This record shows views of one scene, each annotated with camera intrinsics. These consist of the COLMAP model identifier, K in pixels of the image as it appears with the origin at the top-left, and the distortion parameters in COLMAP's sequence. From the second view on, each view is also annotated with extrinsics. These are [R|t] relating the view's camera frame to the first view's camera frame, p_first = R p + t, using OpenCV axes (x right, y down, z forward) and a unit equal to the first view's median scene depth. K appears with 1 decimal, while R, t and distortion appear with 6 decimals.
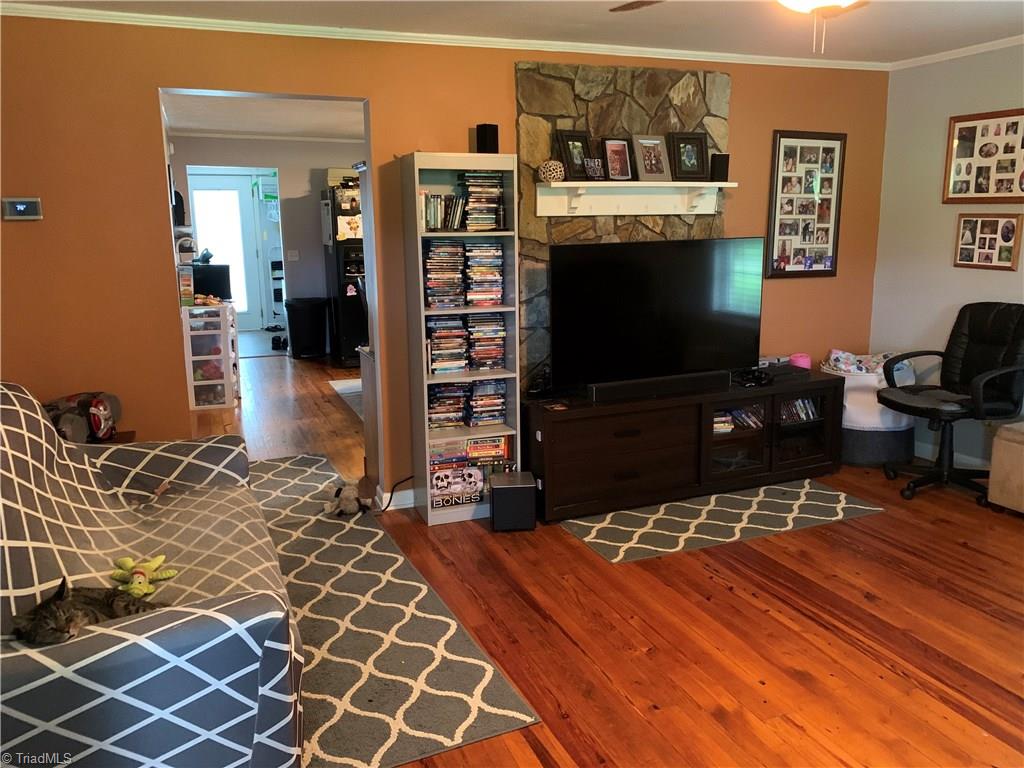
lens RADIAL K [[791.8, 0, 505.4], [0, 791.8, 372.8], [0, 0, 1]] dist [0.029035, -0.044110]
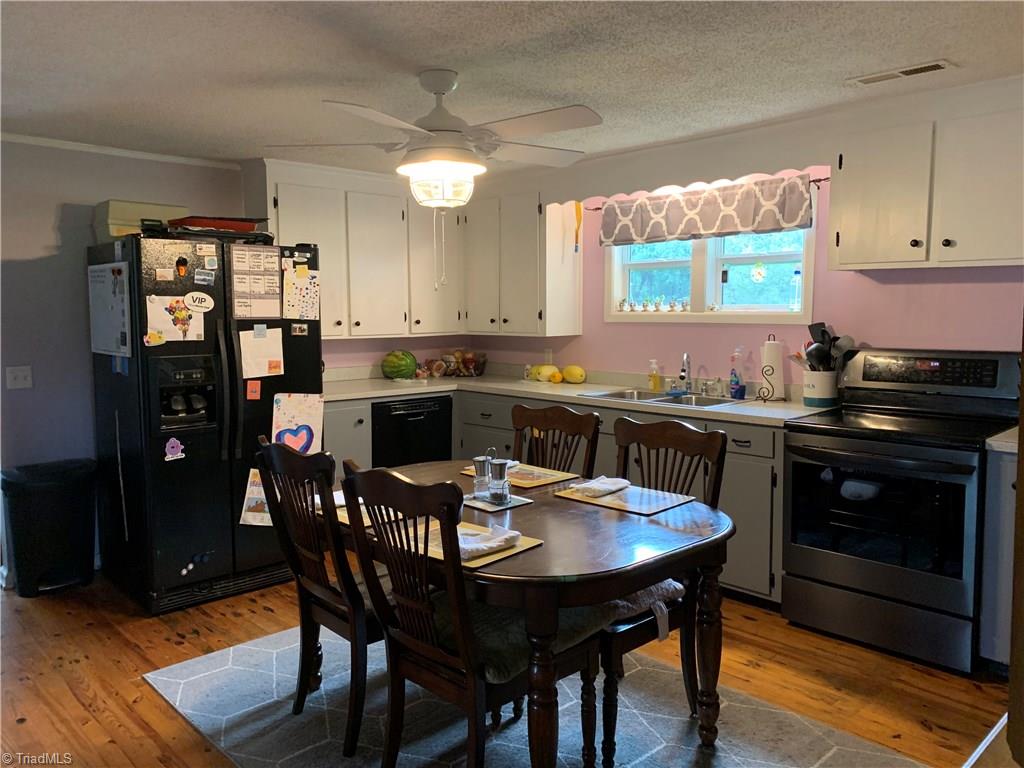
lens RADIAL K [[791.8, 0, 519.1], [0, 791.8, 364.7], [0, 0, 1]] dist [0.029035, -0.044110]
pose [[0.925561, -0.028571, 0.377519, -0.350969], [0.074116, 0.991528, -0.106672, -0.170532], [-0.371273, 0.126712, 0.919837, 0.927300]]
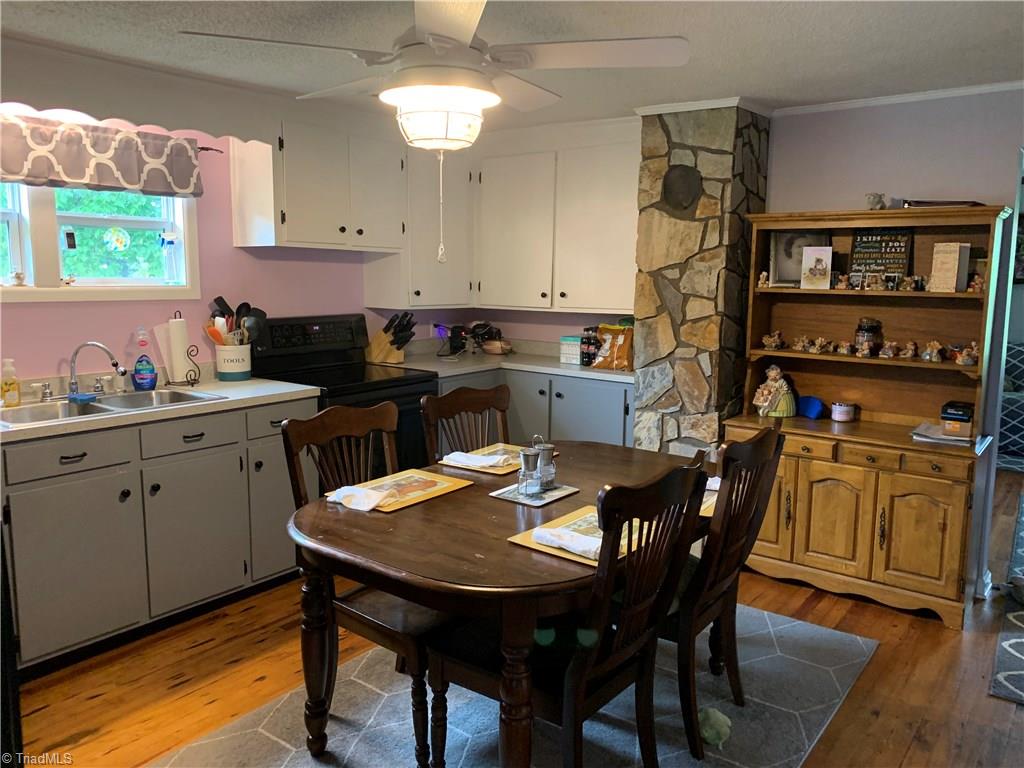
lens RADIAL K [[791.8, 0, 512.1], [0, 791.8, 379.5], [0, 0, 1]] dist [0.029035, -0.044110]
pose [[-0.526293, -0.110545, 0.843087, -0.881392], [0.158794, 0.961292, 0.225171, -0.510548], [-0.835344, 0.252383, -0.488368, 2.615278]]
